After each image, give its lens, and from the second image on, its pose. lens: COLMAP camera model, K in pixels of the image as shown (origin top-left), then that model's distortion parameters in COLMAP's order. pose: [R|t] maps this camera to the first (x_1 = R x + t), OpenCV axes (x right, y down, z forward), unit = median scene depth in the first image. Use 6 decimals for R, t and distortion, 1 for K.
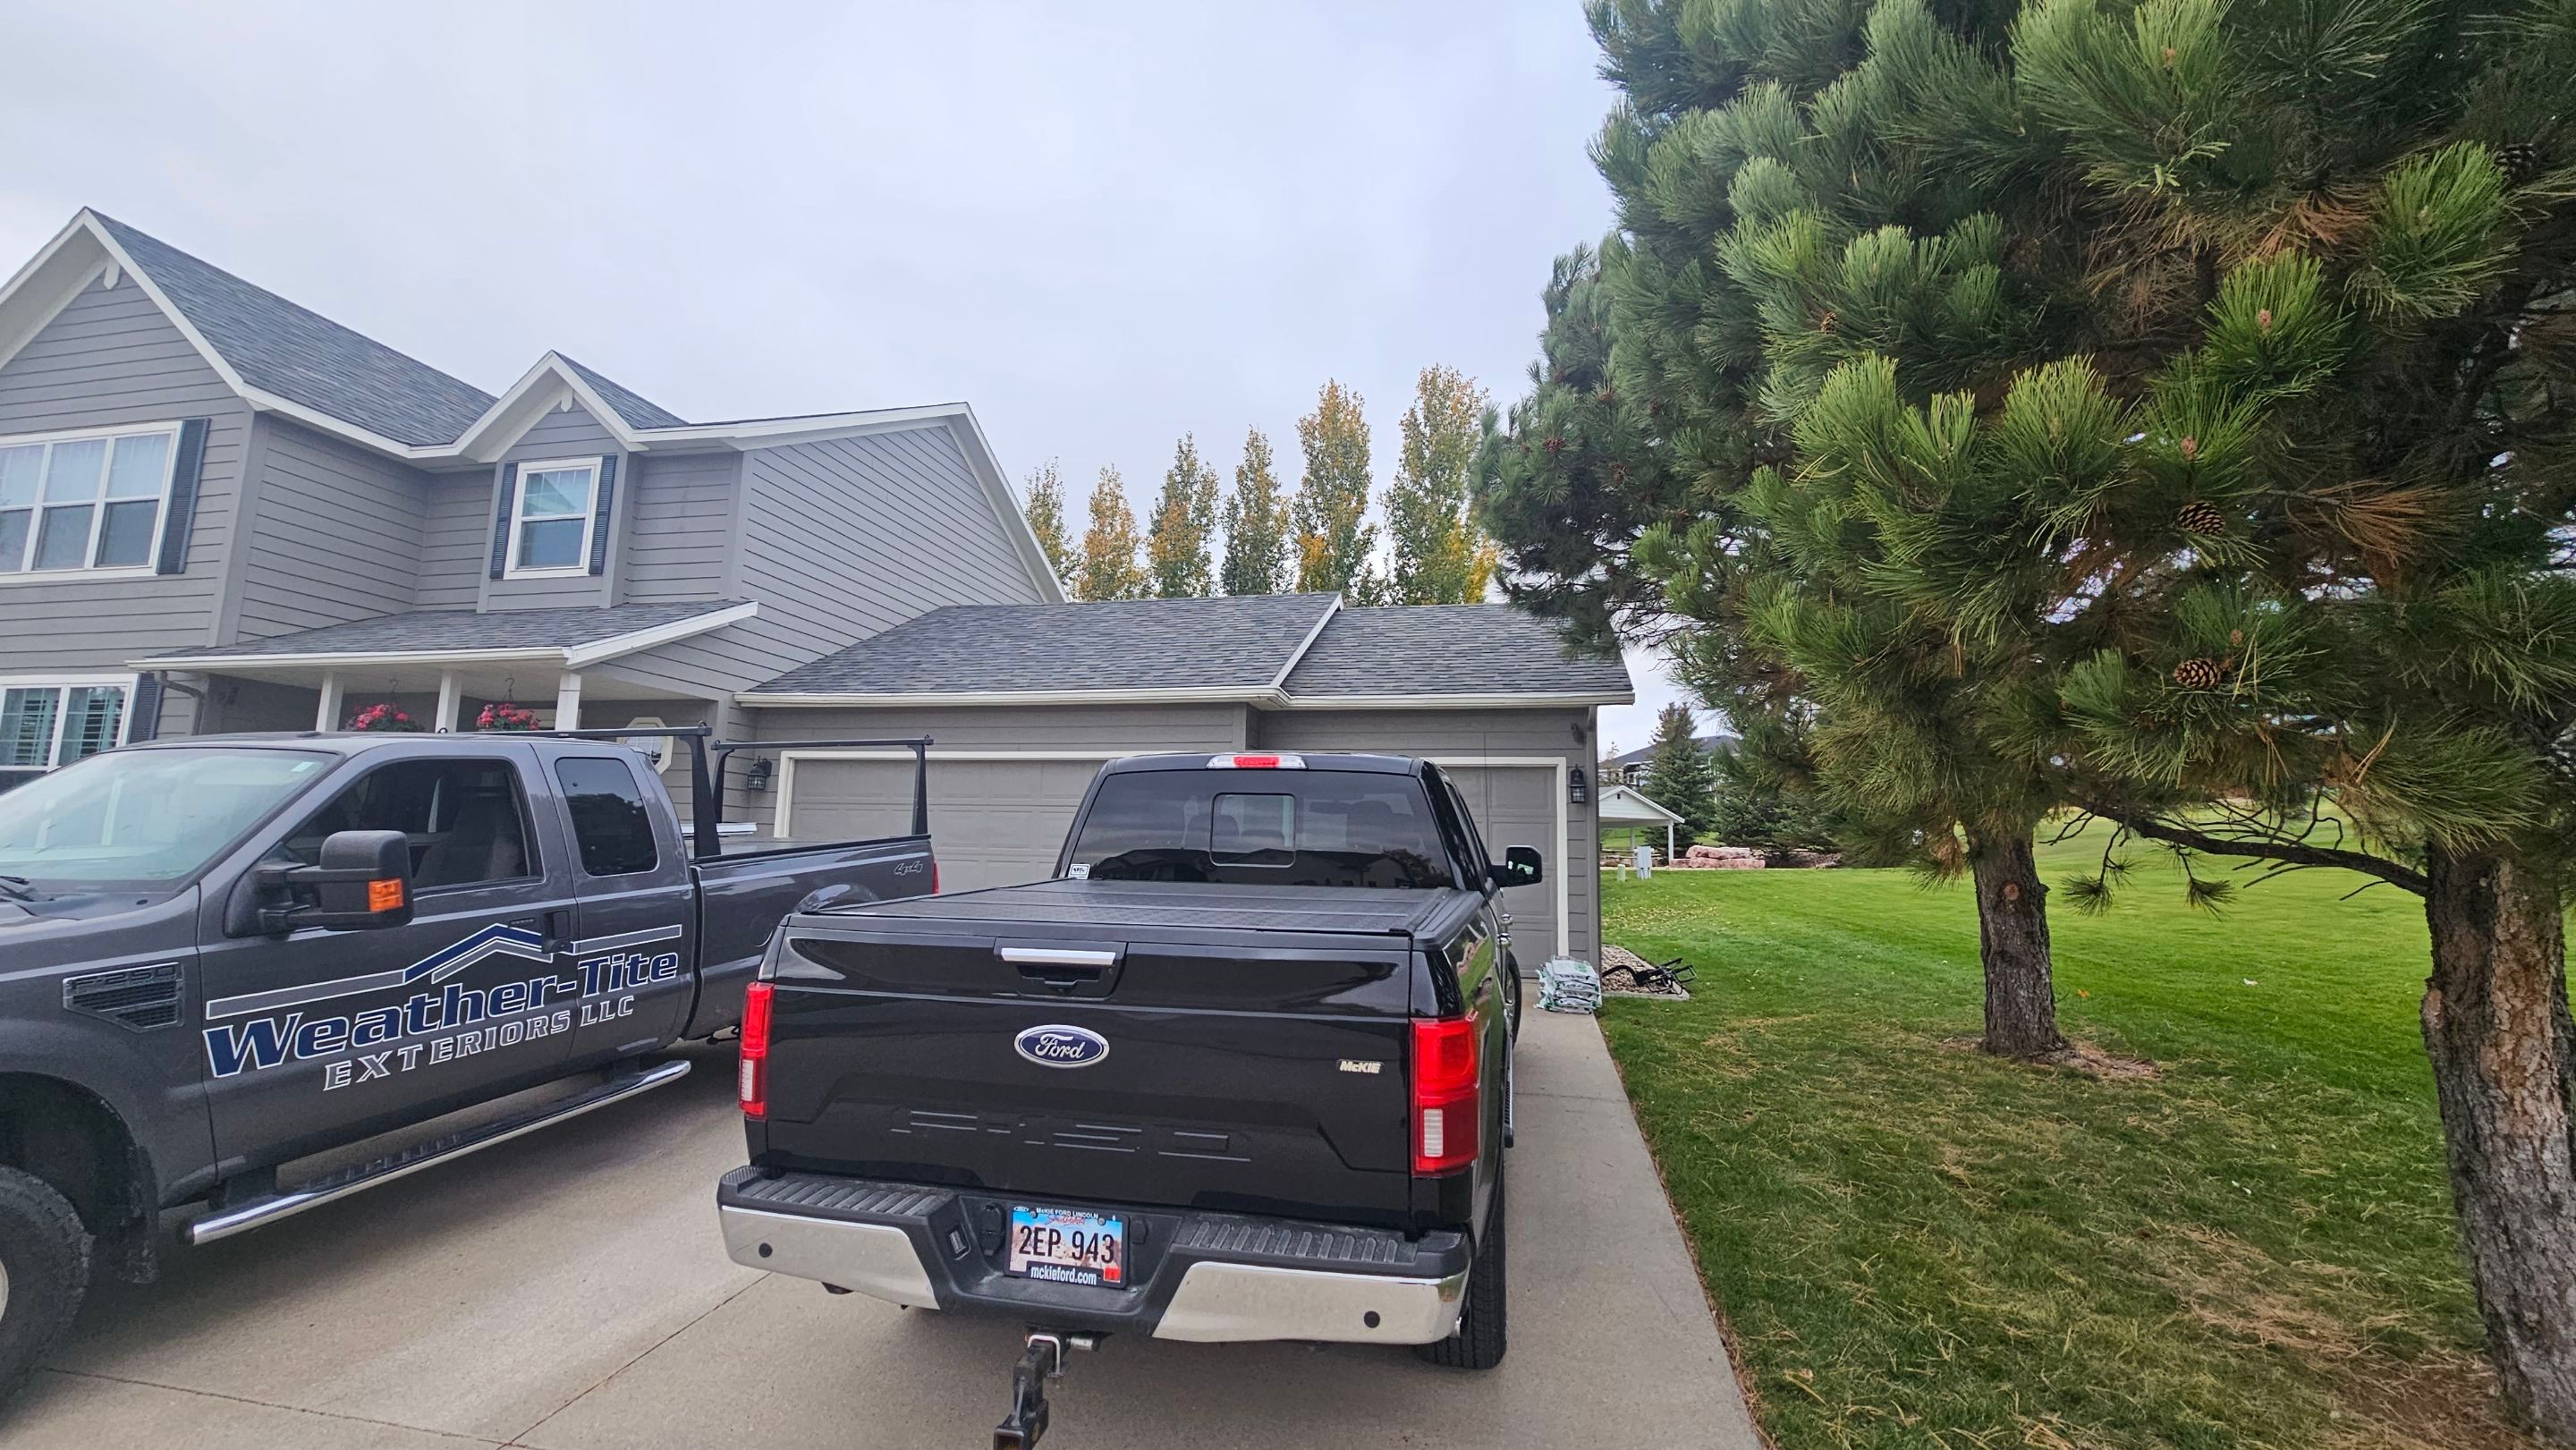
lens RADIAL K [[1042.1, 0, 1301.4], [0, 1042.1, 723.9], [0, 0, 1]] dist [-0.004817, 0.003367]
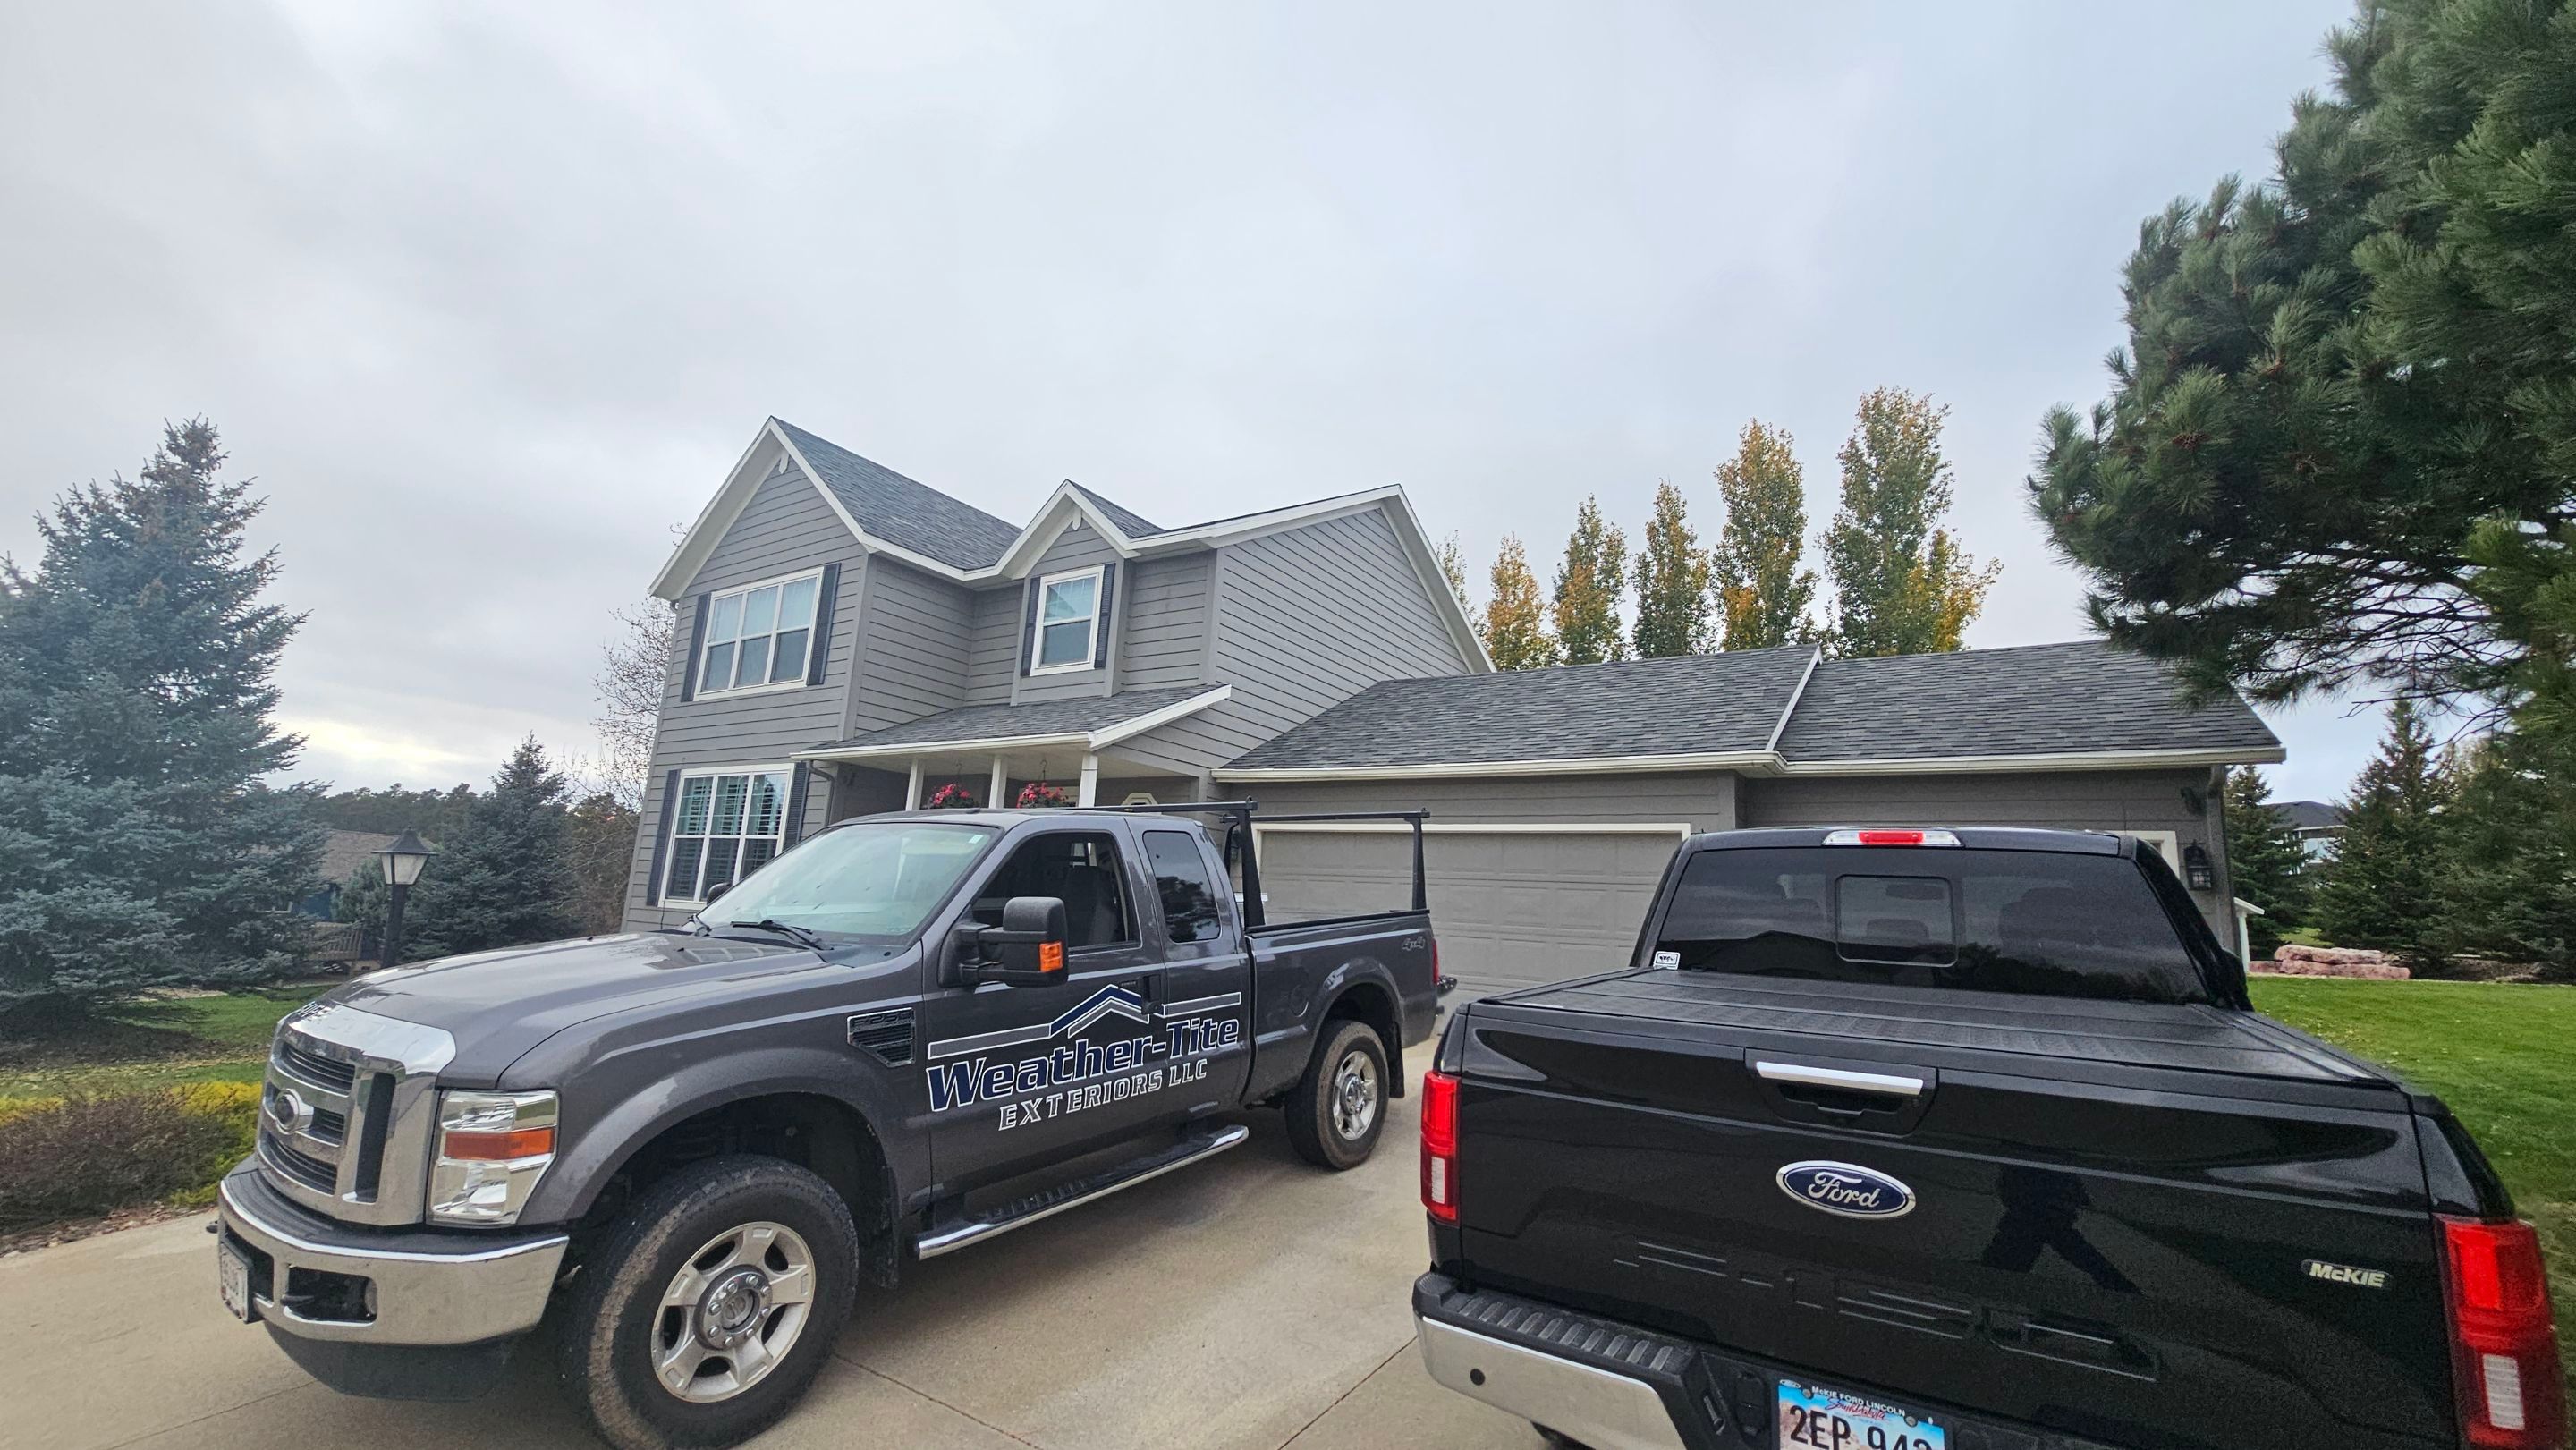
lens RADIAL K [[1042.1, 0, 1291.2], [0, 1042.1, 723.9], [0, 0, 1]] dist [-0.004817, 0.003367]
pose [[0.934940, -0.033990, -0.353173, -0.086867], [0.010033, 0.997535, -0.069445, -0.001106], [0.354663, 0.061383, 0.932977, 0.014392]]
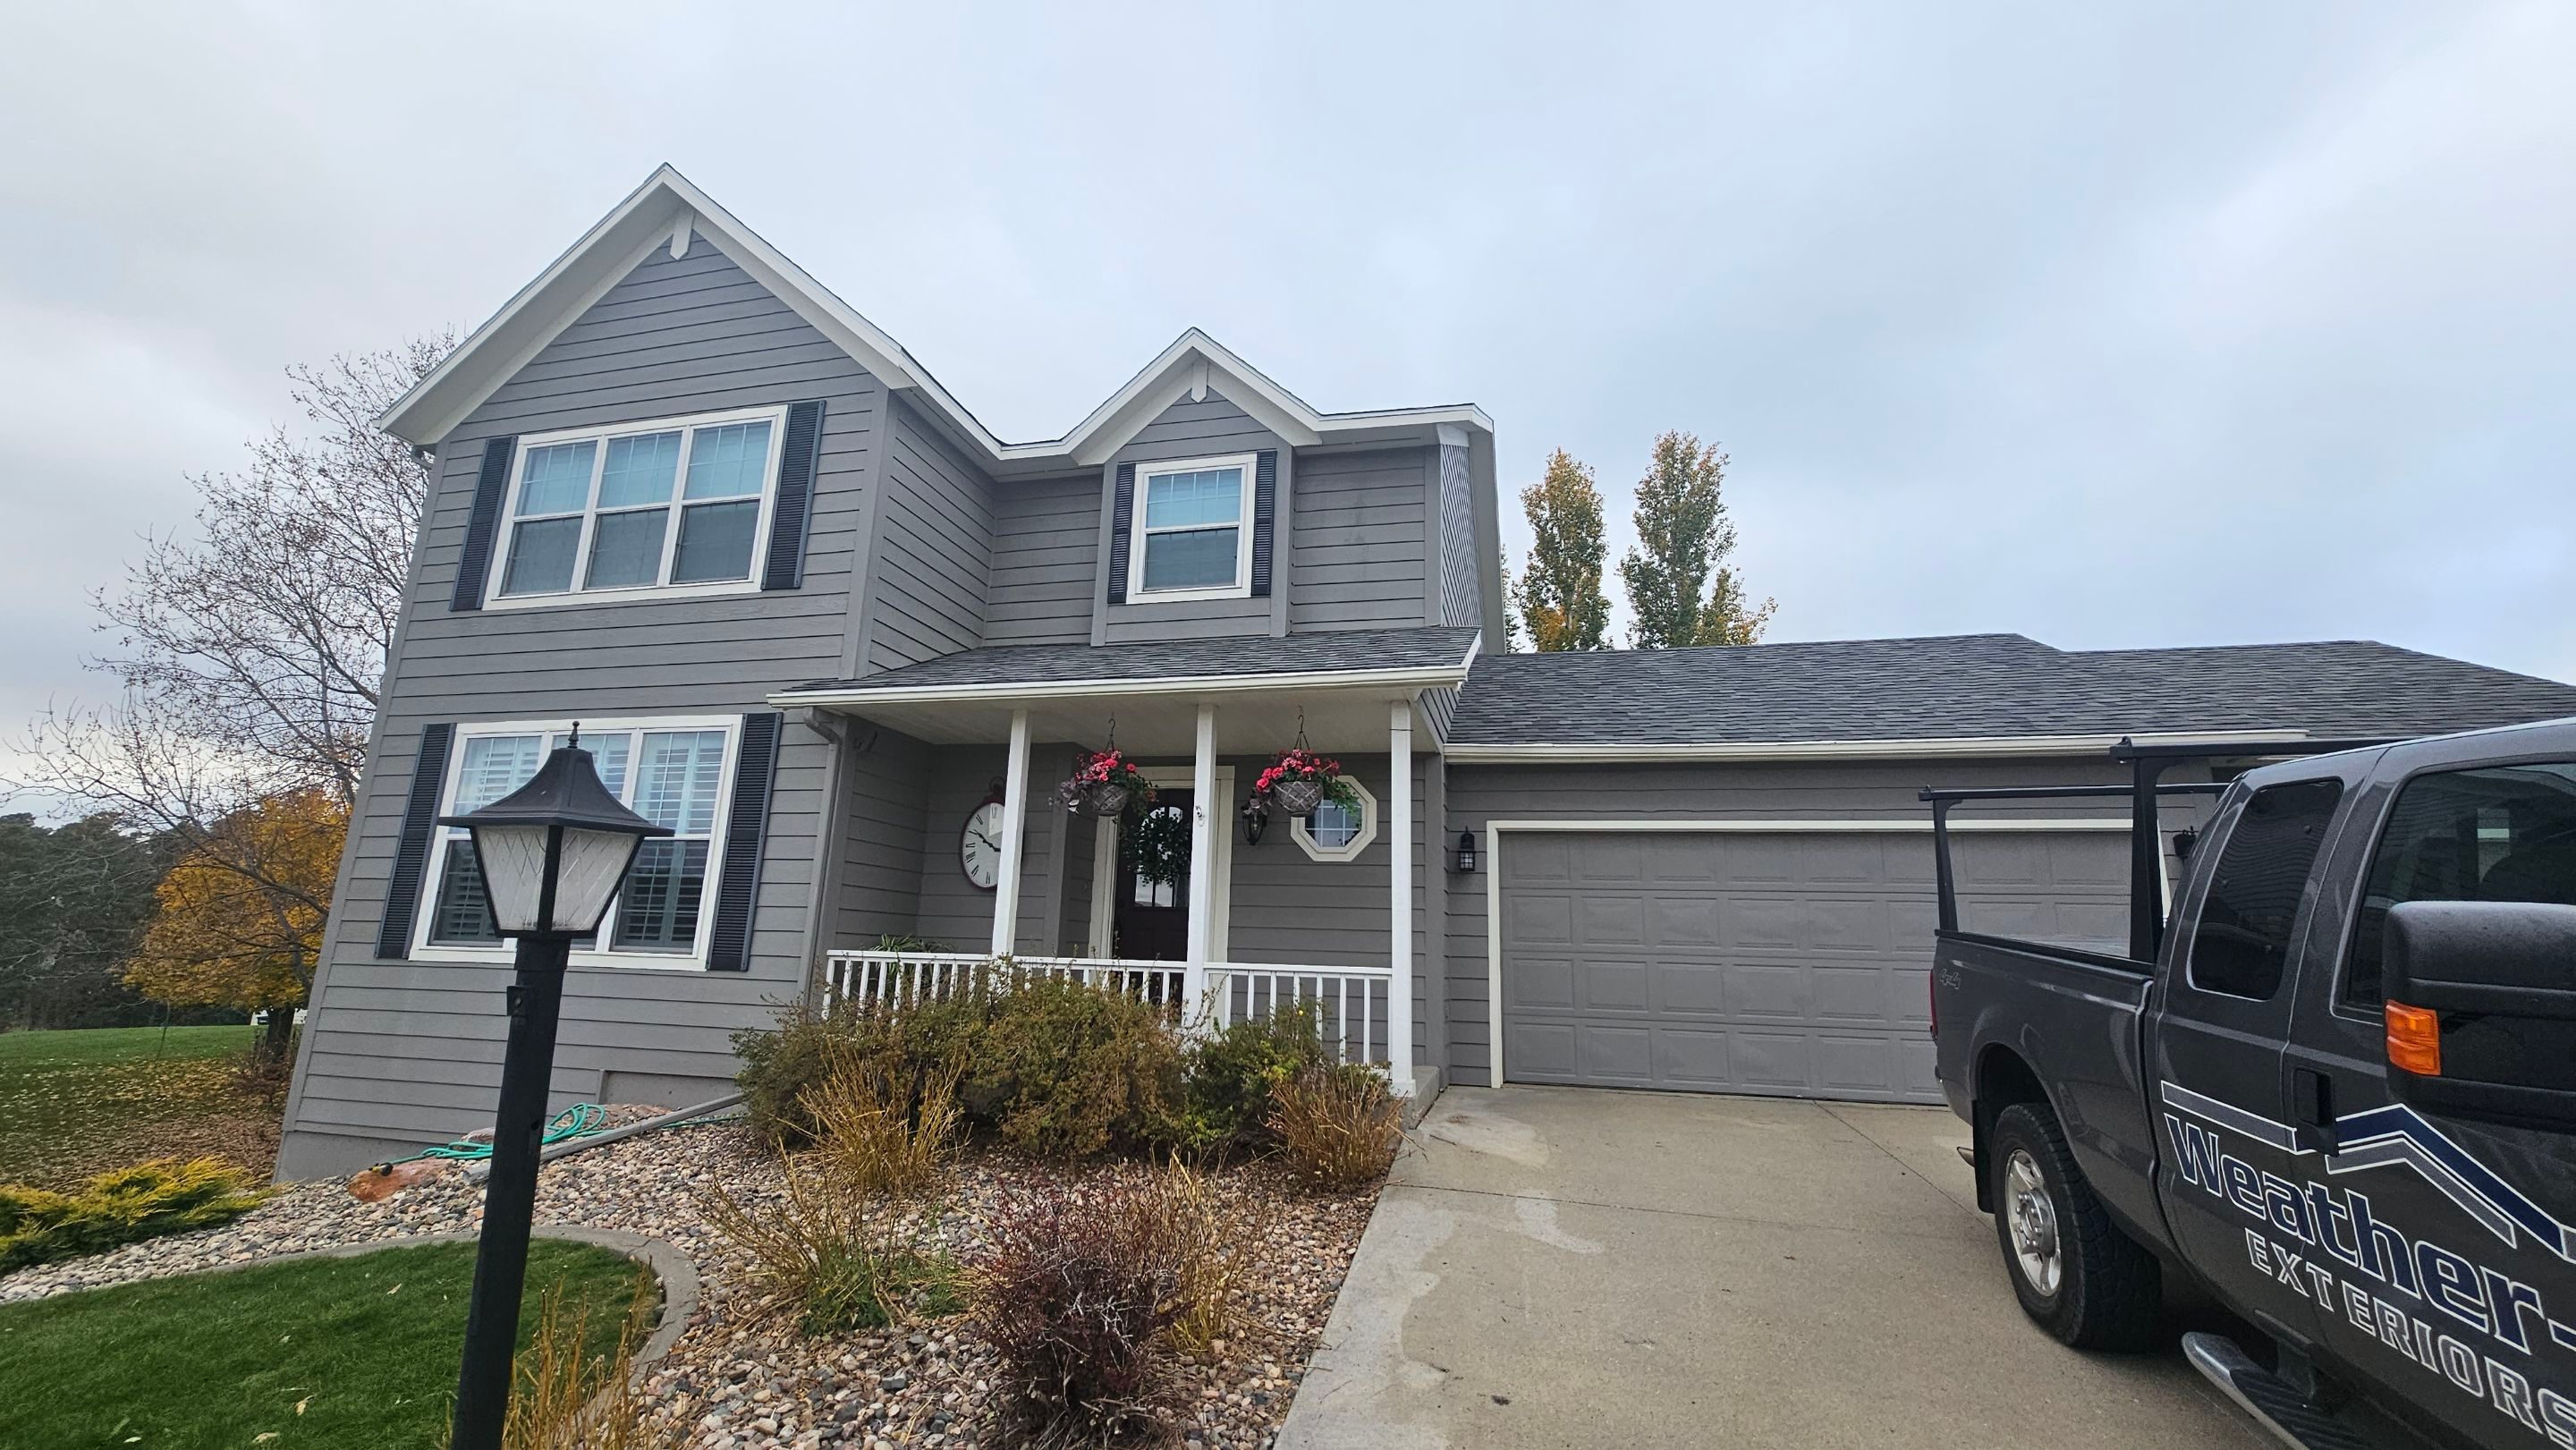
lens RADIAL K [[1012.9, 0, 1271.9], [0, 1012.9, 726.4], [0, 0, 1]] dist [0.000676, 0.000279]
pose [[0.999612, 0.002296, -0.027777, -0.693825], [-0.004623, 0.996455, -0.083997, 0.021937], [0.027486, 0.084093, 0.996079, 0.255515]]
